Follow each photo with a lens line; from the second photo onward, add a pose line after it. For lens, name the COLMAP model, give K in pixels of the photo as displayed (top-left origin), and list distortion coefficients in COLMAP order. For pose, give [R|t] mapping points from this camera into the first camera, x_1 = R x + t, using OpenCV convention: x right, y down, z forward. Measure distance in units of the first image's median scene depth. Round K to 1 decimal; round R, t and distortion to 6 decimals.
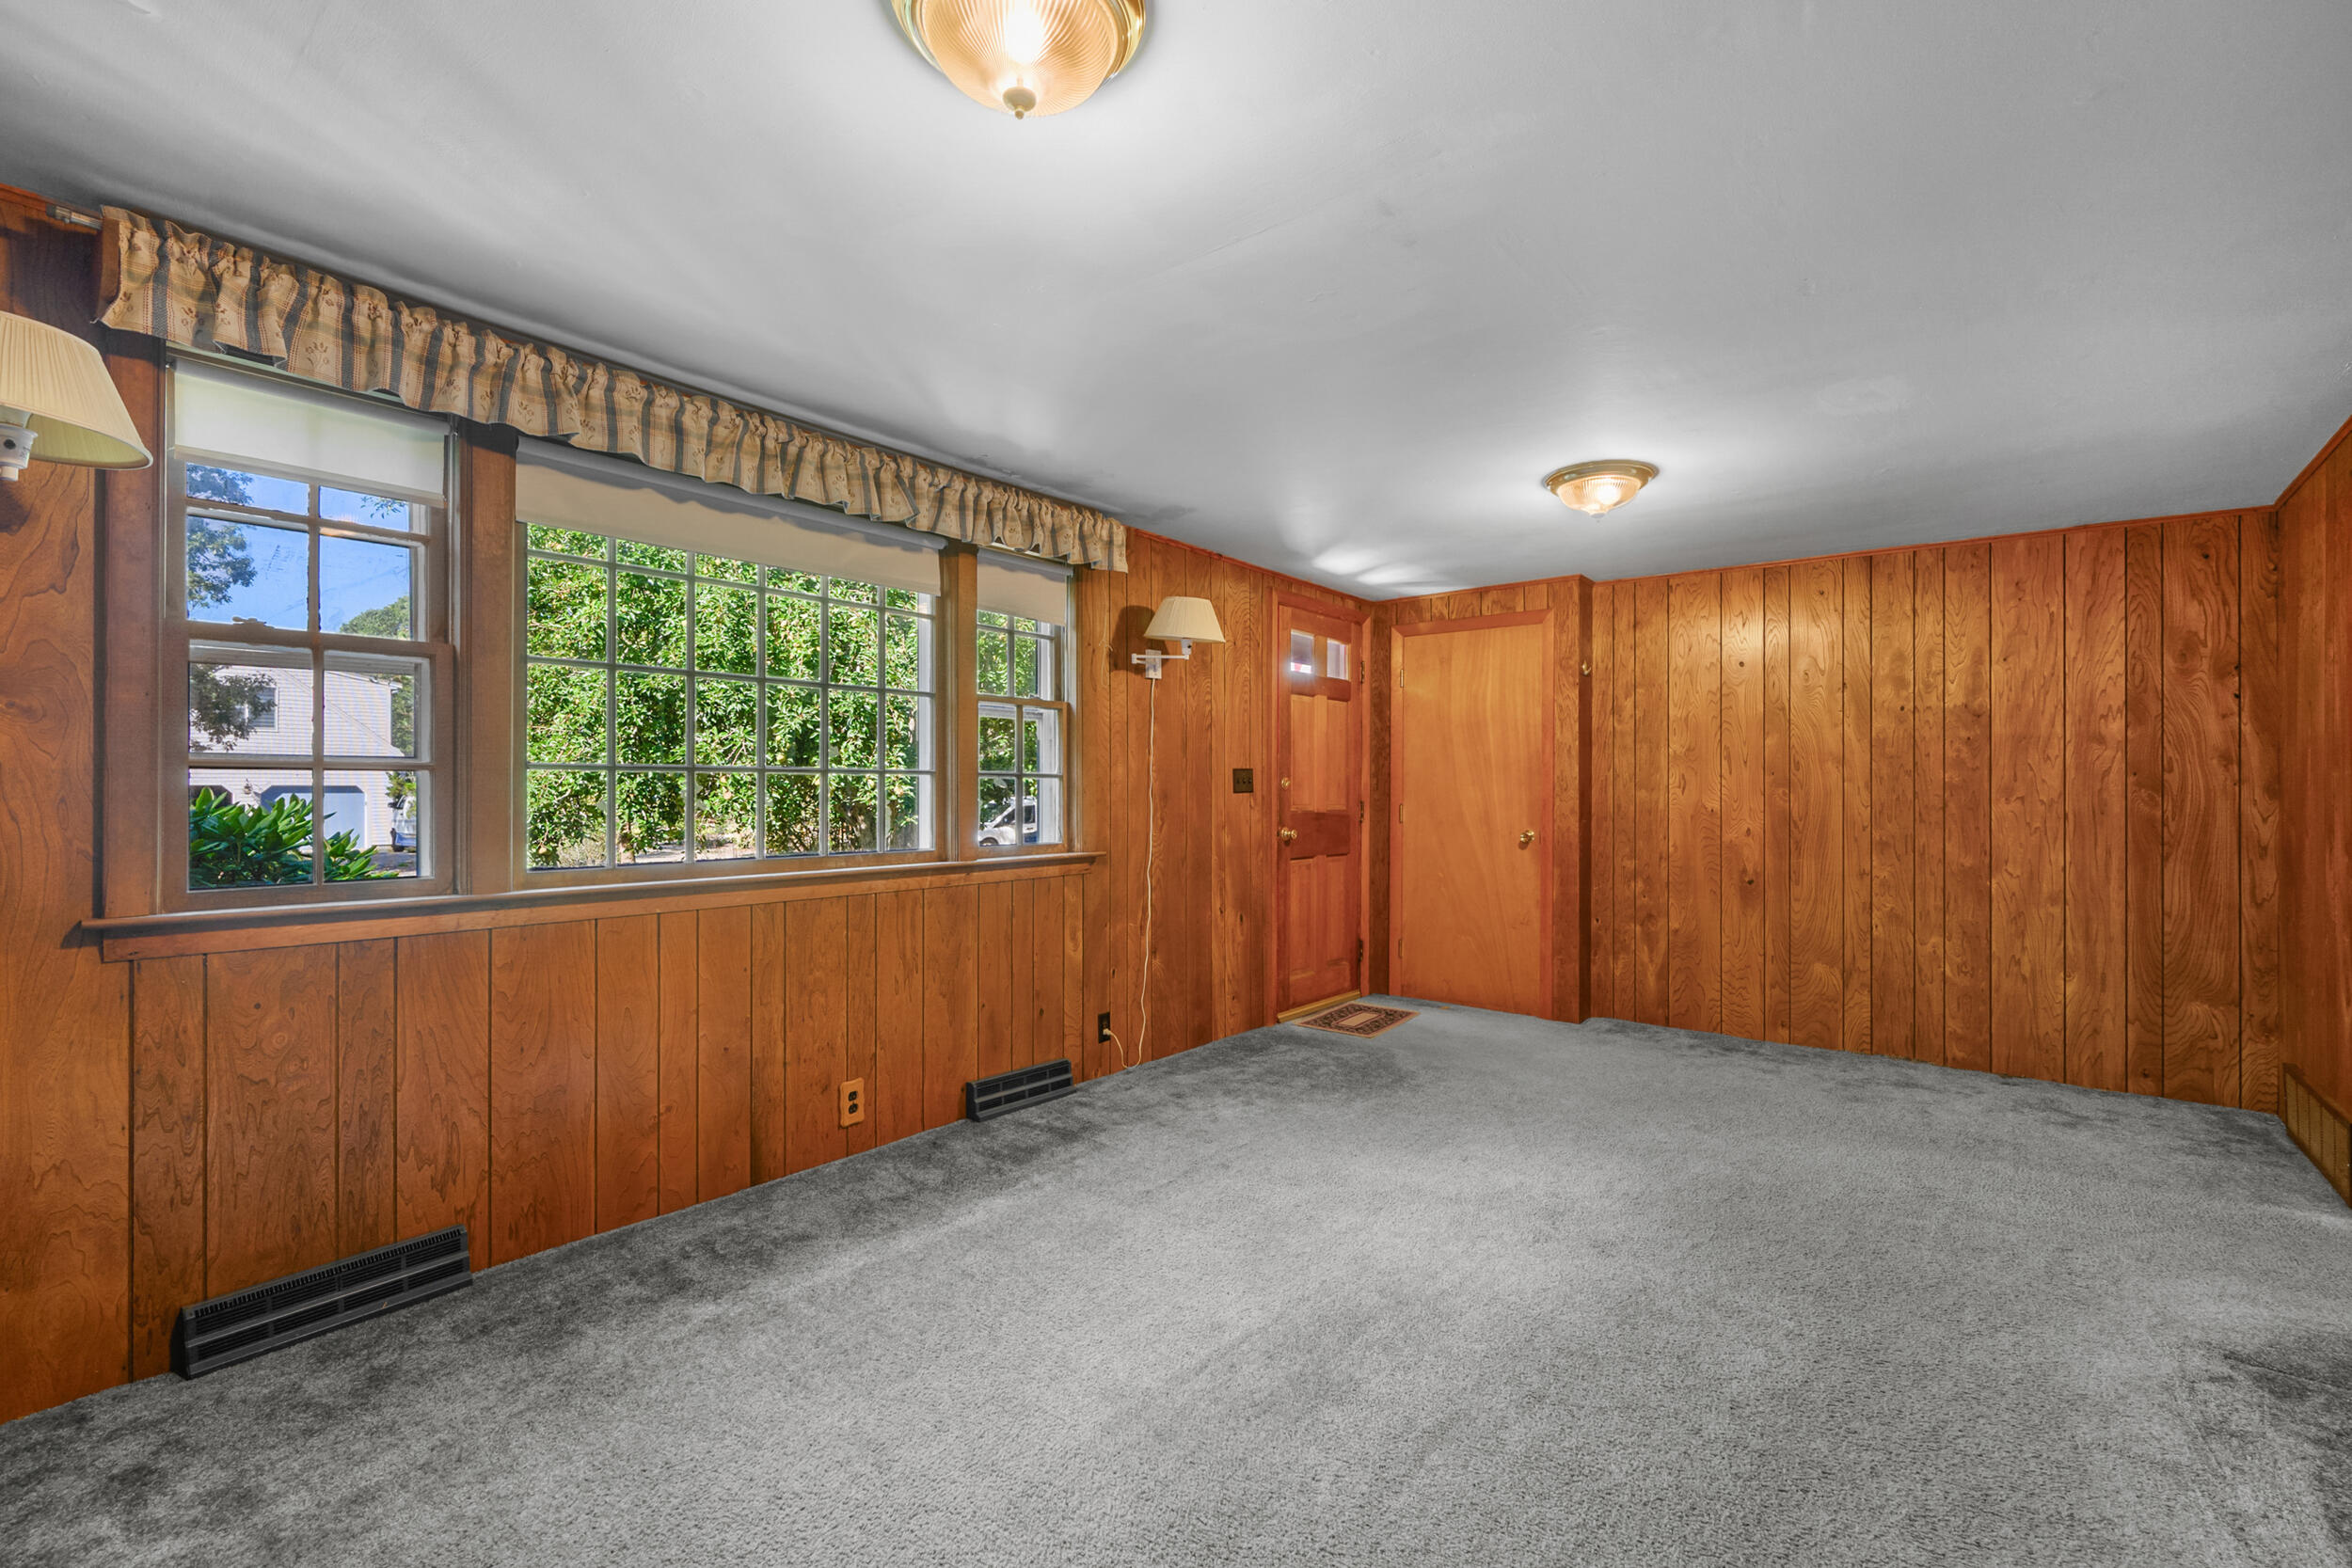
lens RADIAL K [[1086.2, 0, 1172.4], [0, 1086.2, 786.0], [0, 0, 1]] dist [-0.011815, 0.000558]
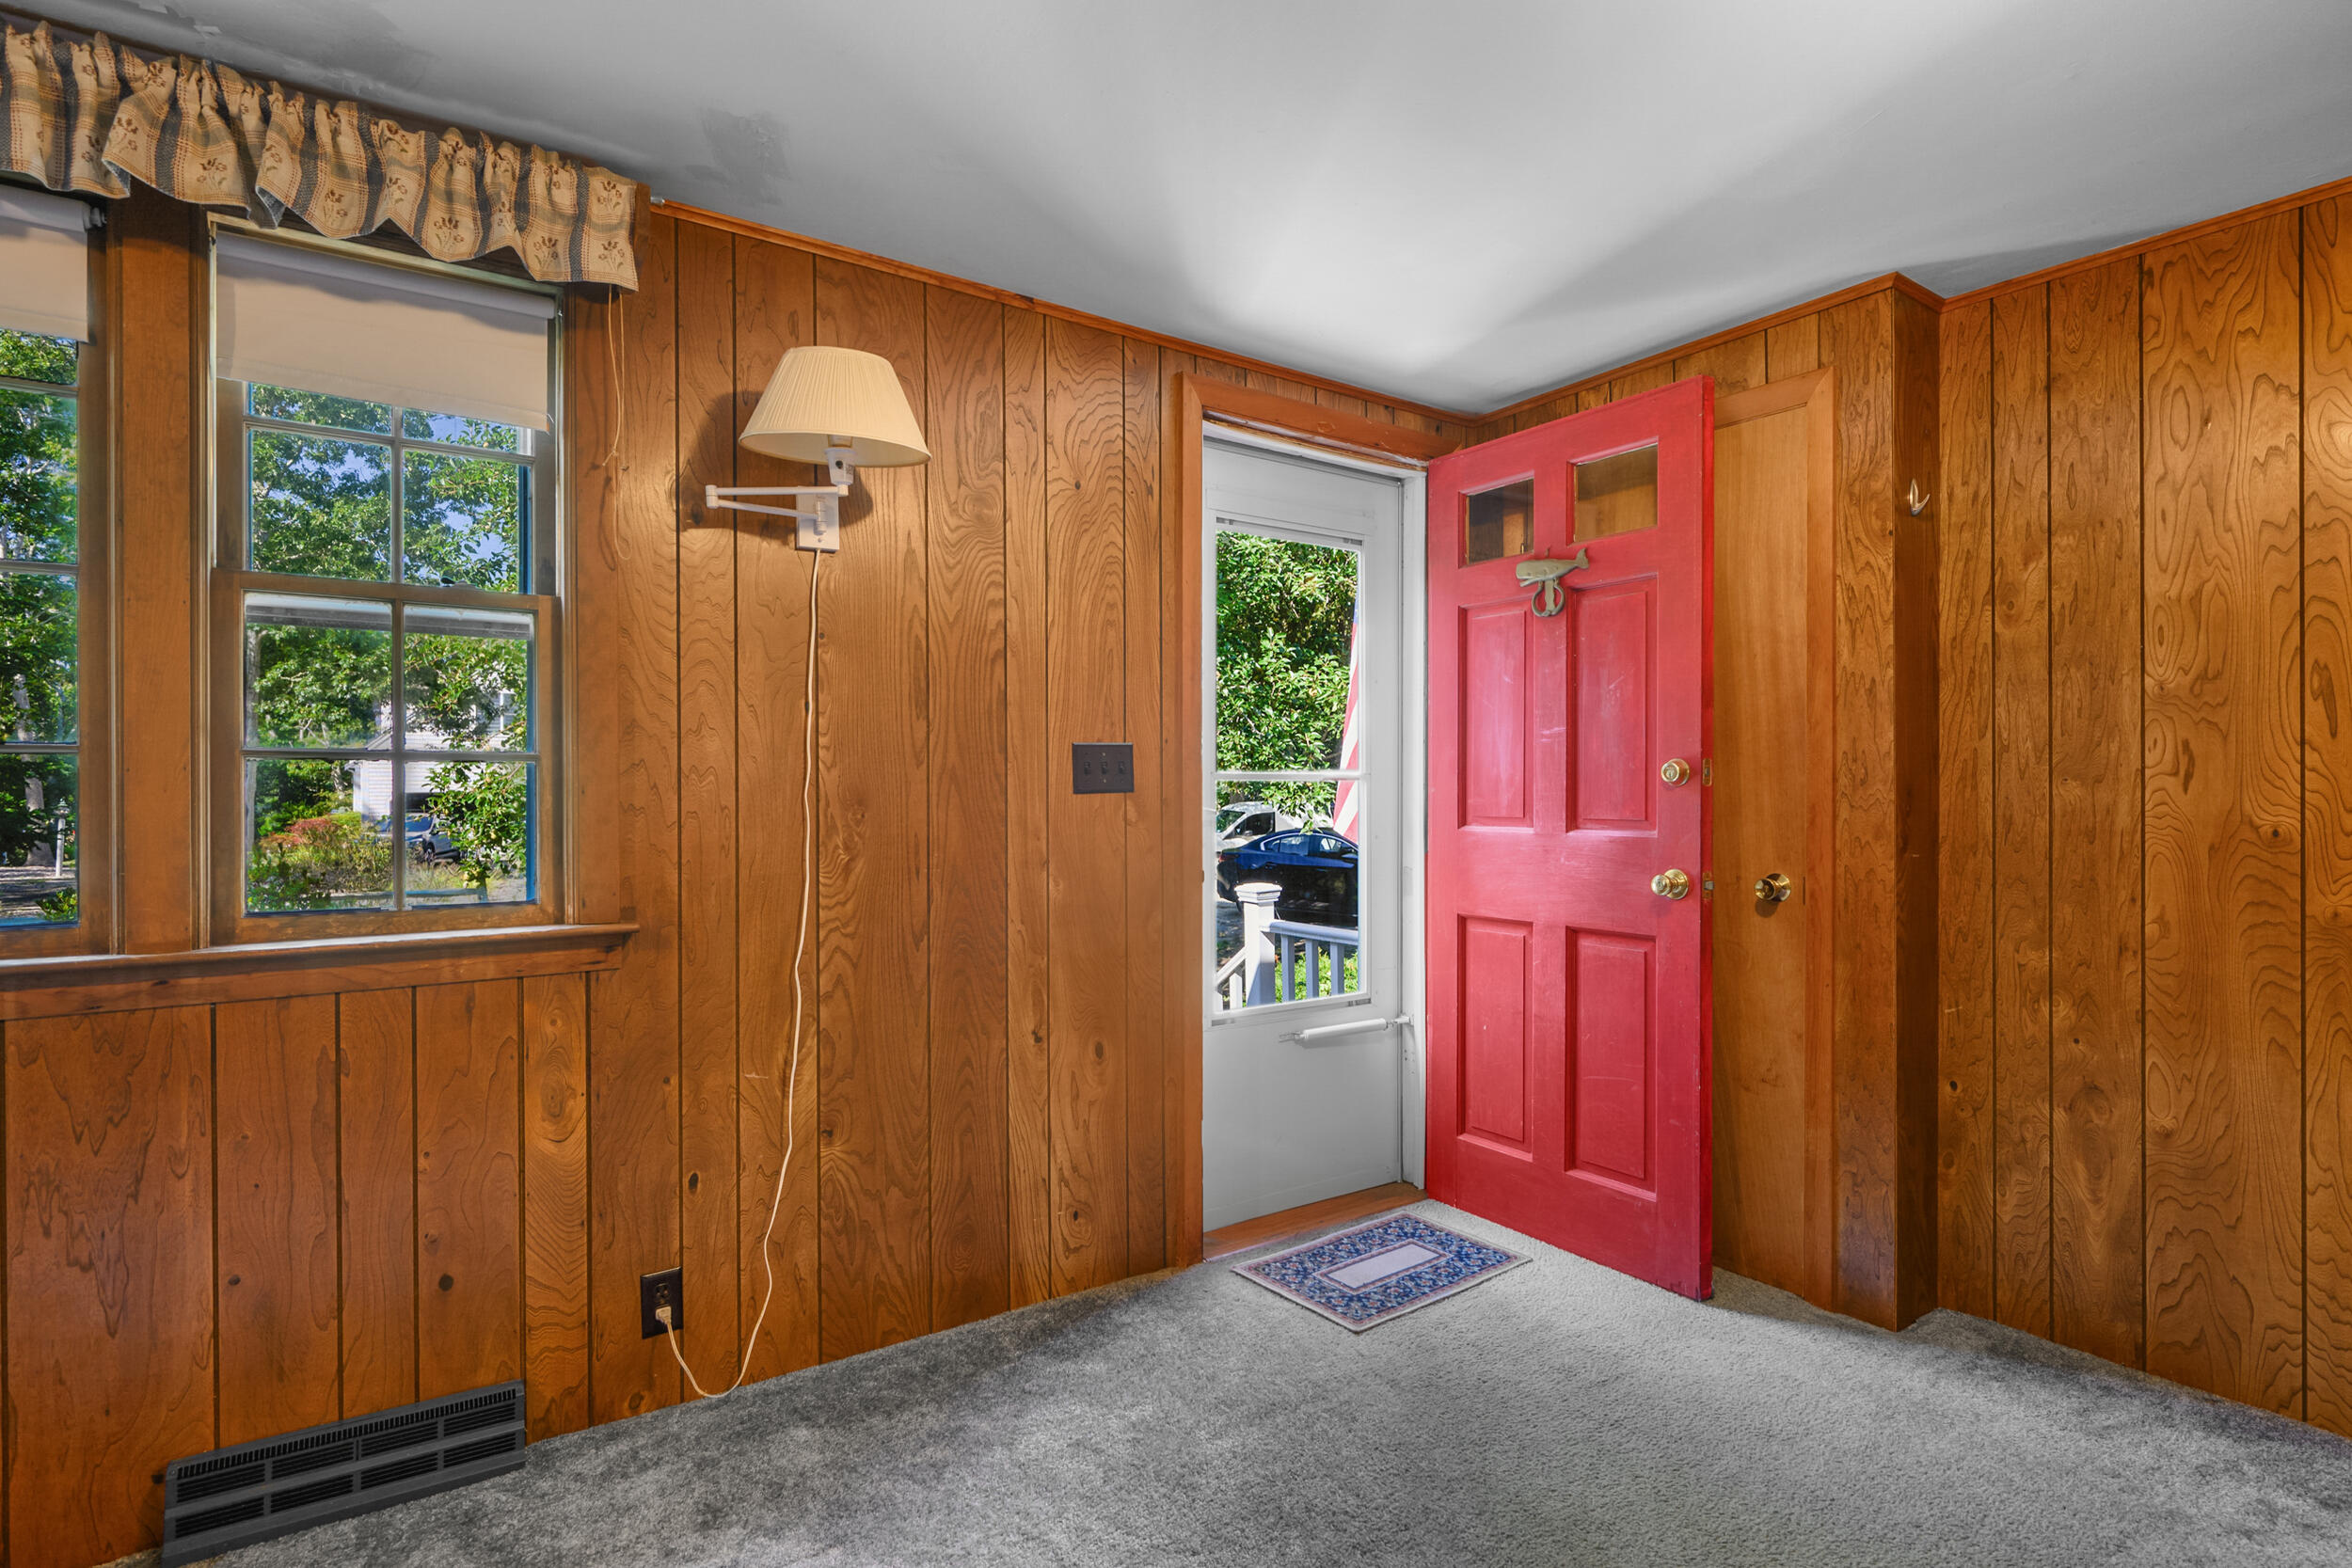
lens RADIAL K [[1197.8, 0, 1181.5], [0, 1197.8, 794.5], [0, 0, 1]] dist [-0.004198, -0.000398]
pose [[0.958807, -0.004758, -0.284017, 0.243308], [0.006028, 0.999975, 0.003599, 0.004973], [0.283993, -0.005163, 0.958813, 0.477502]]
